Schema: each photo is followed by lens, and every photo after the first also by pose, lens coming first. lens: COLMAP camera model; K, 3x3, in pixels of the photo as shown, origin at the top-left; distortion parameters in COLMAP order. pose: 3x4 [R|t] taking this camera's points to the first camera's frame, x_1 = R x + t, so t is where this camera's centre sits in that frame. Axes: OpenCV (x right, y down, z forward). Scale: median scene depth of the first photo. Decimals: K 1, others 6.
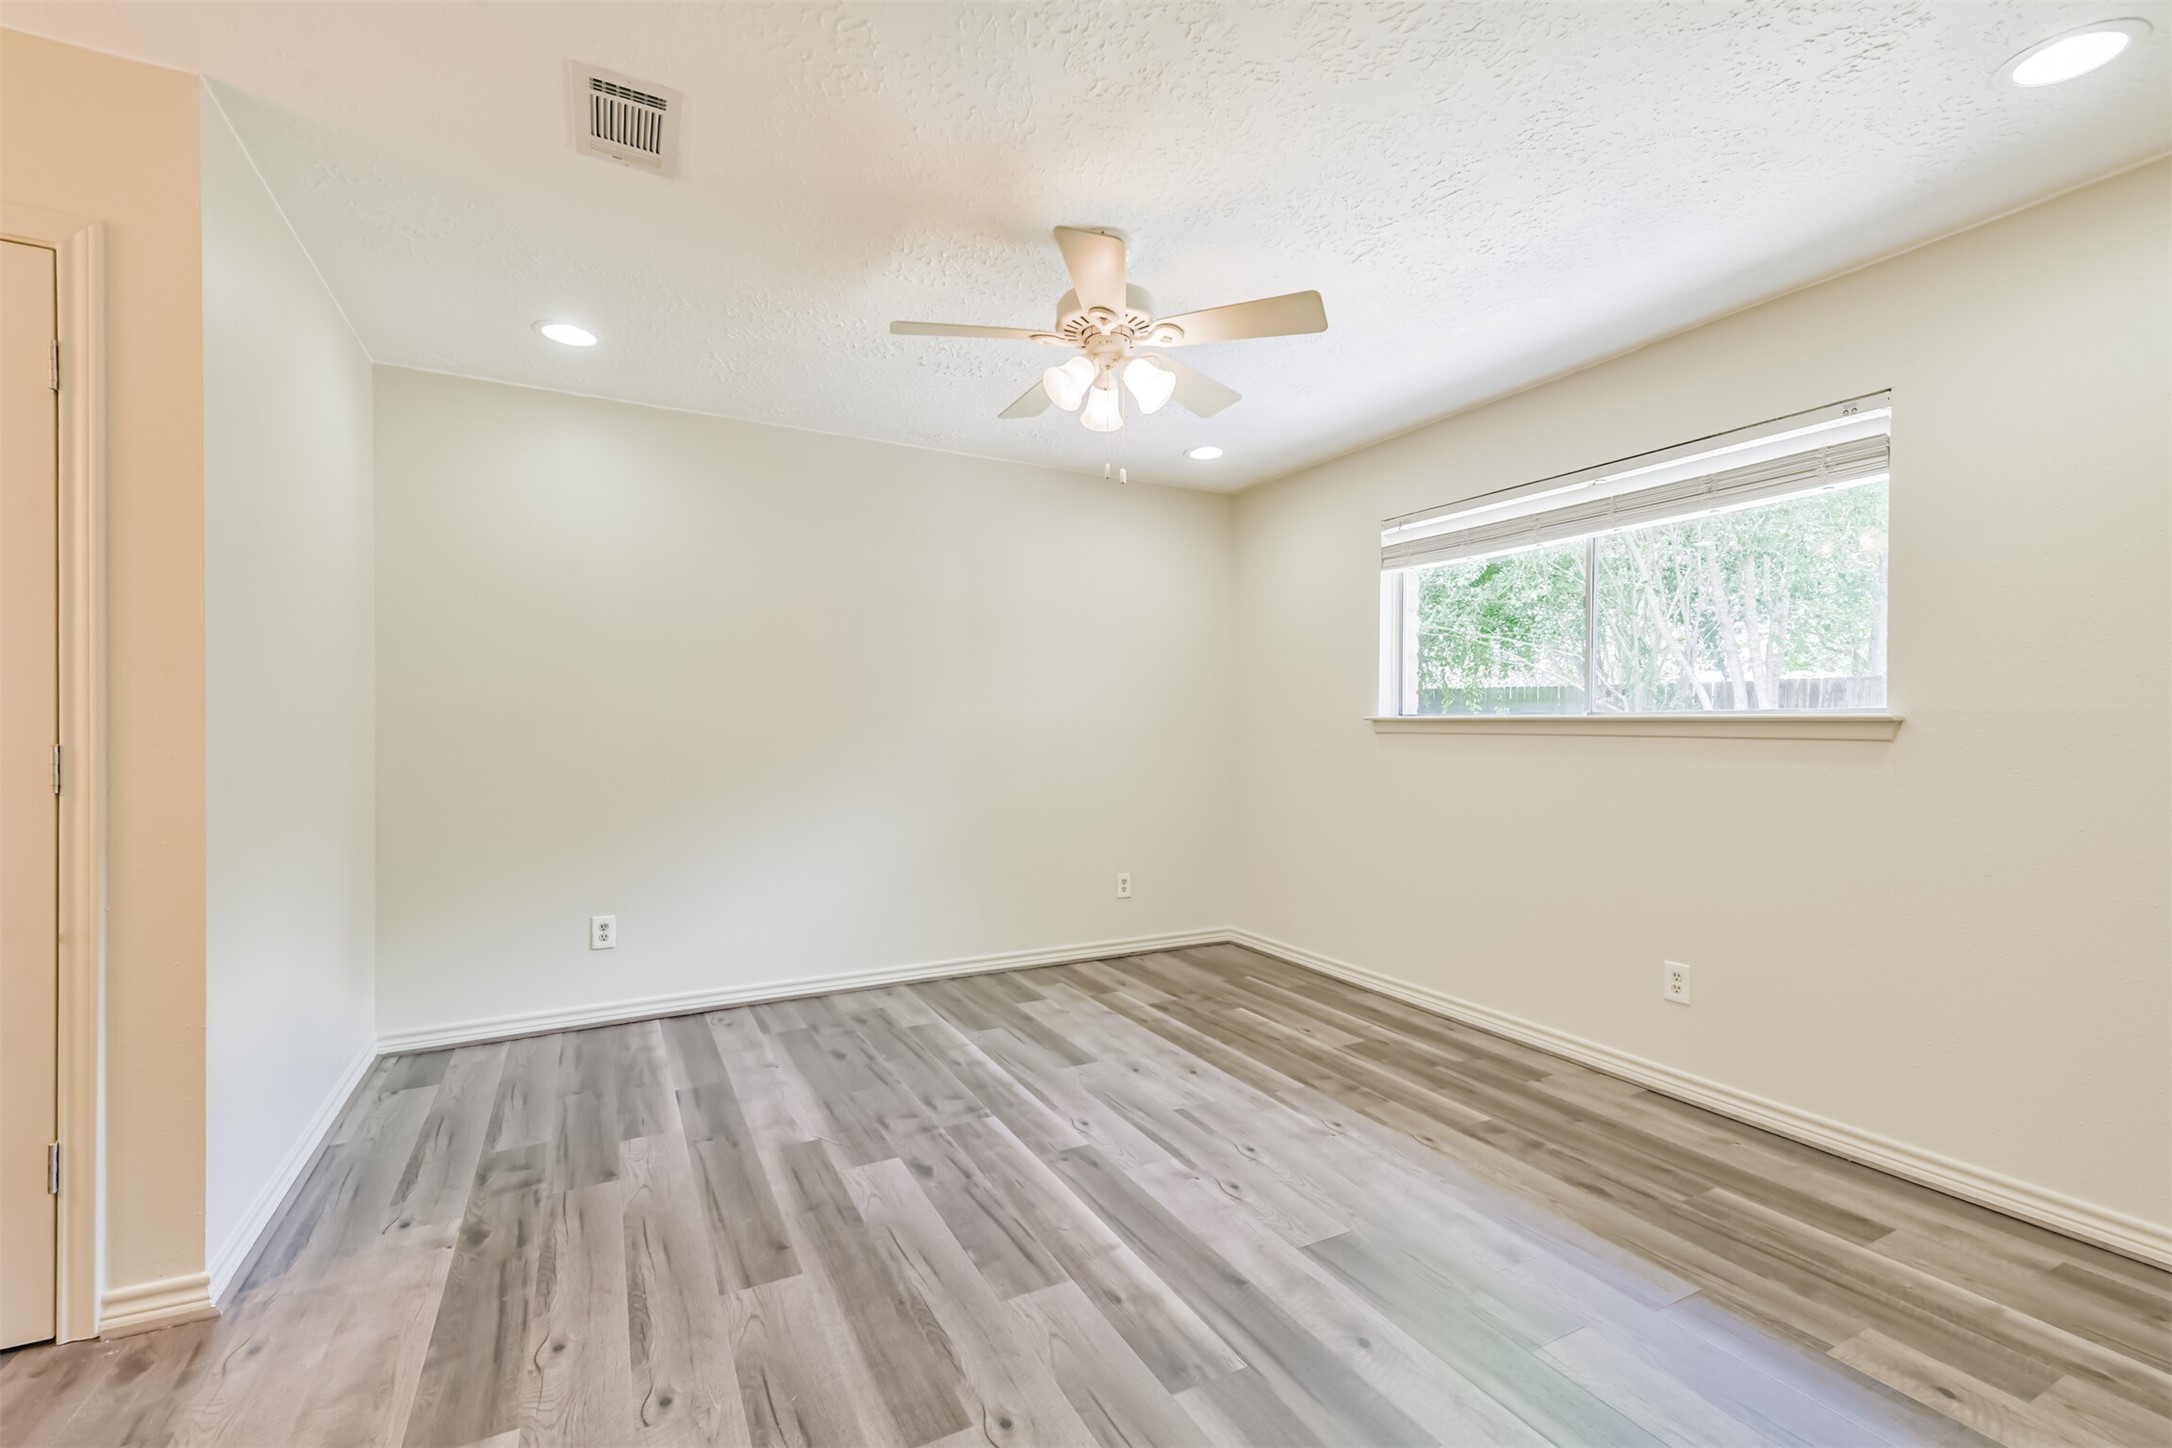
lens RADIAL K [[930.5, 0, 1077.2], [0, 930.5, 728.6], [0, 0, 1]] dist [0.019229, -0.006515]
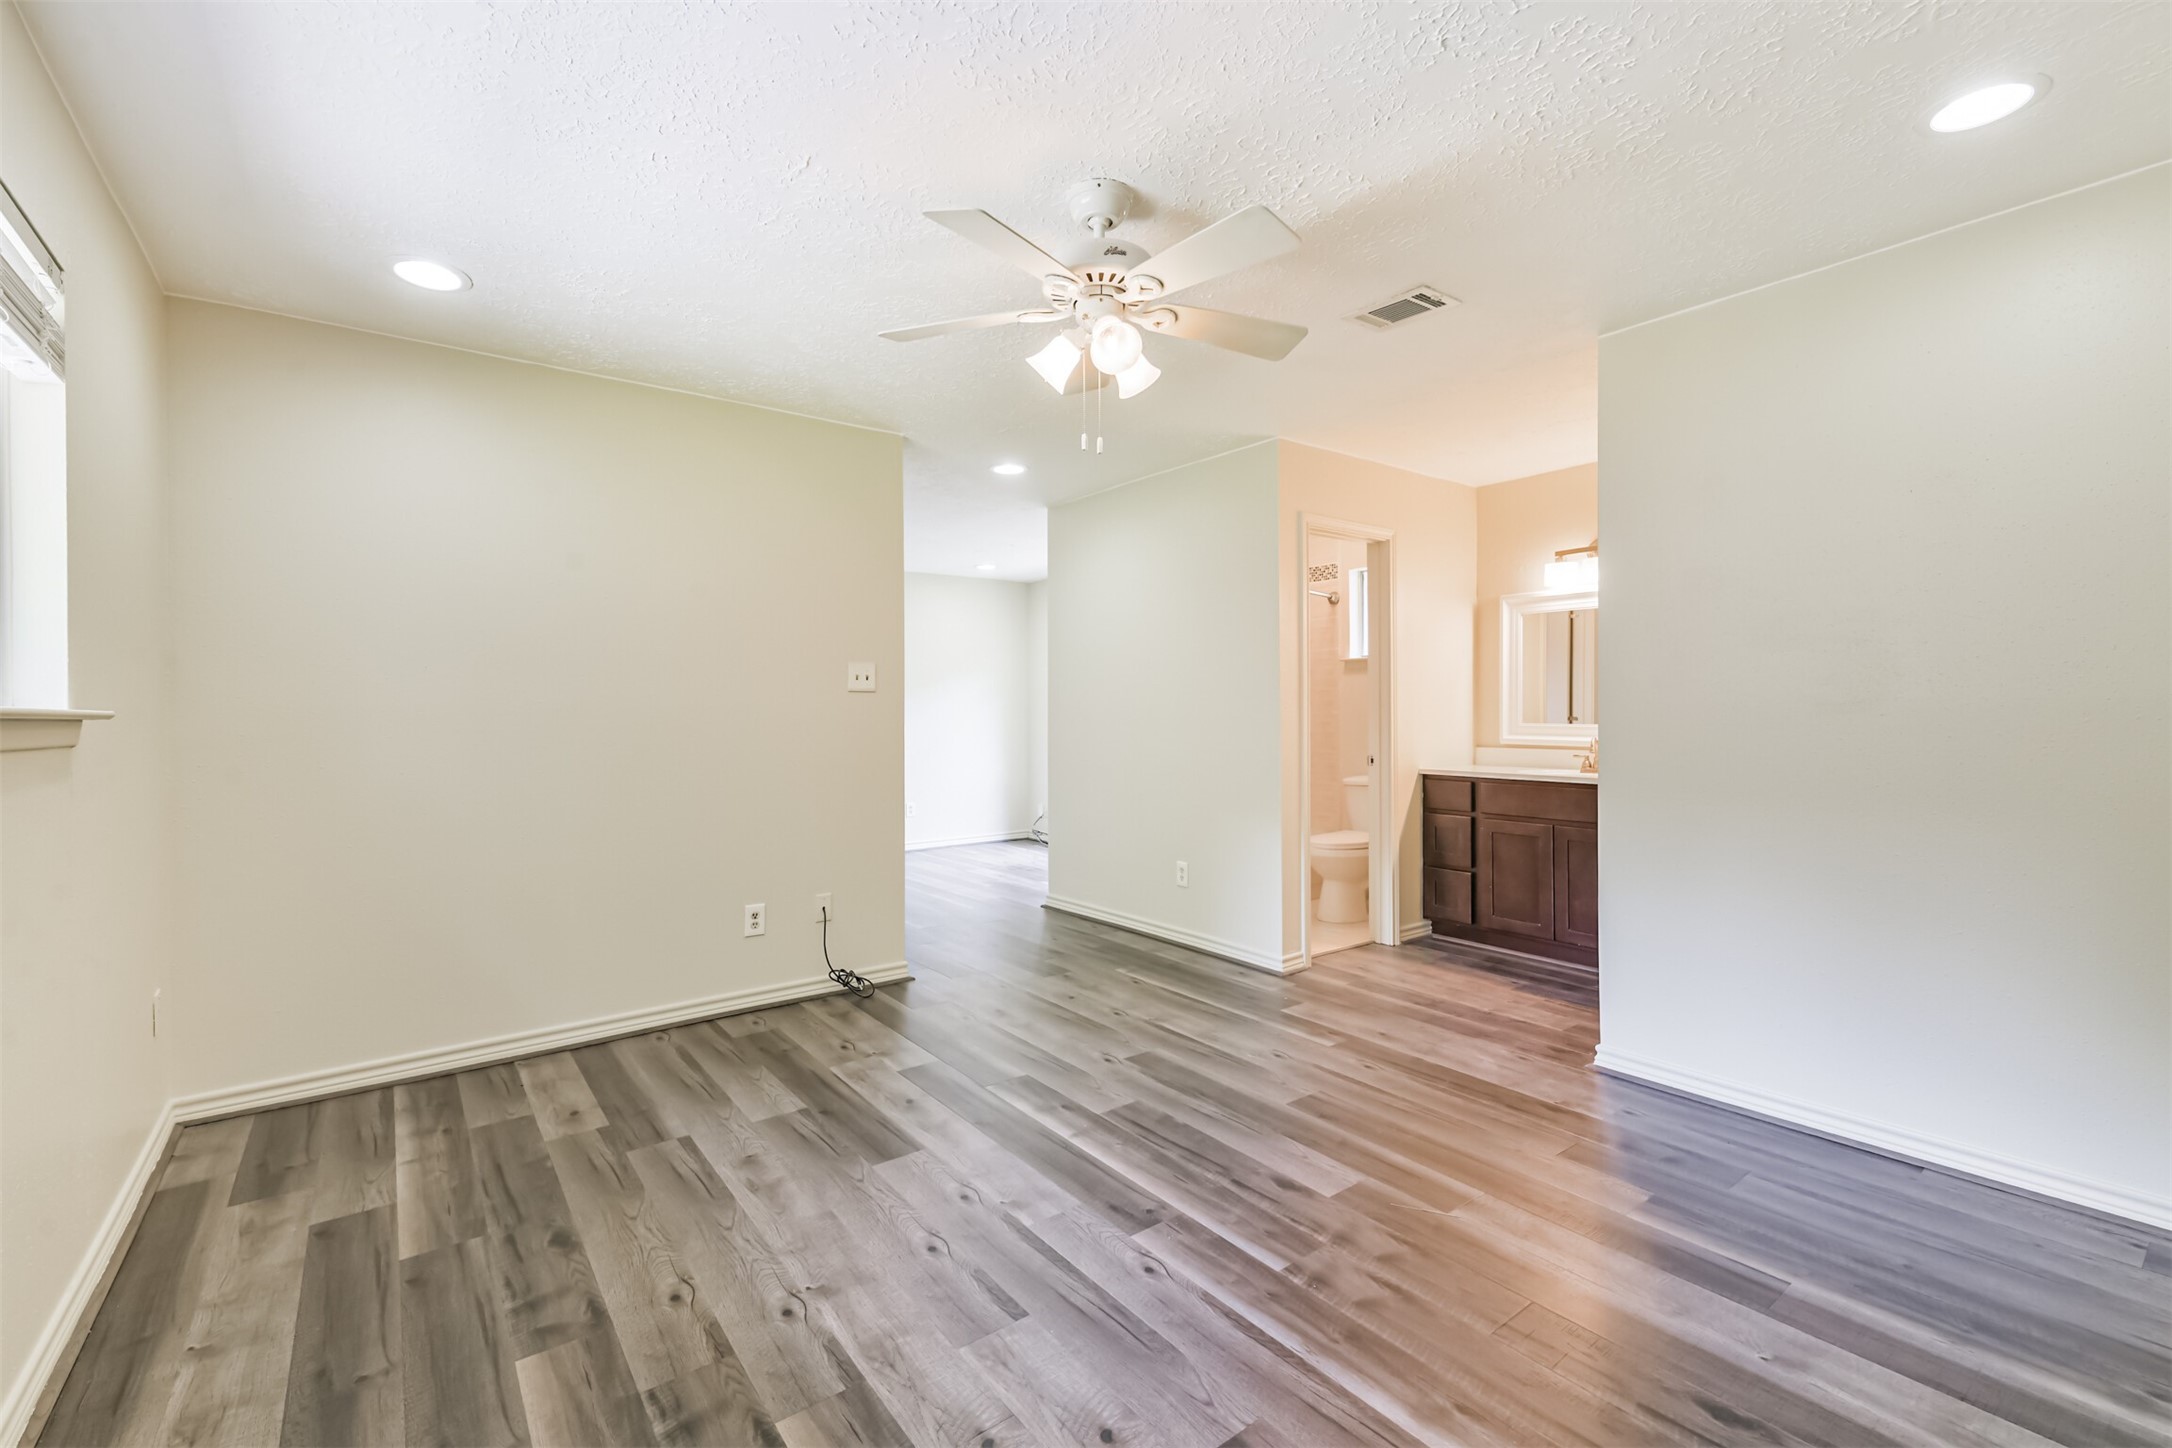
lens RADIAL K [[930.5, 0, 1088.5], [0, 930.5, 714.4], [0, 0, 1]] dist [0.019229, -0.006515]
pose [[-0.985159, 0.000875, -0.171640, 0.203470], [0.000595, 0.999998, 0.001680, -0.012936], [0.171641, 0.001553, -0.985158, 1.935208]]
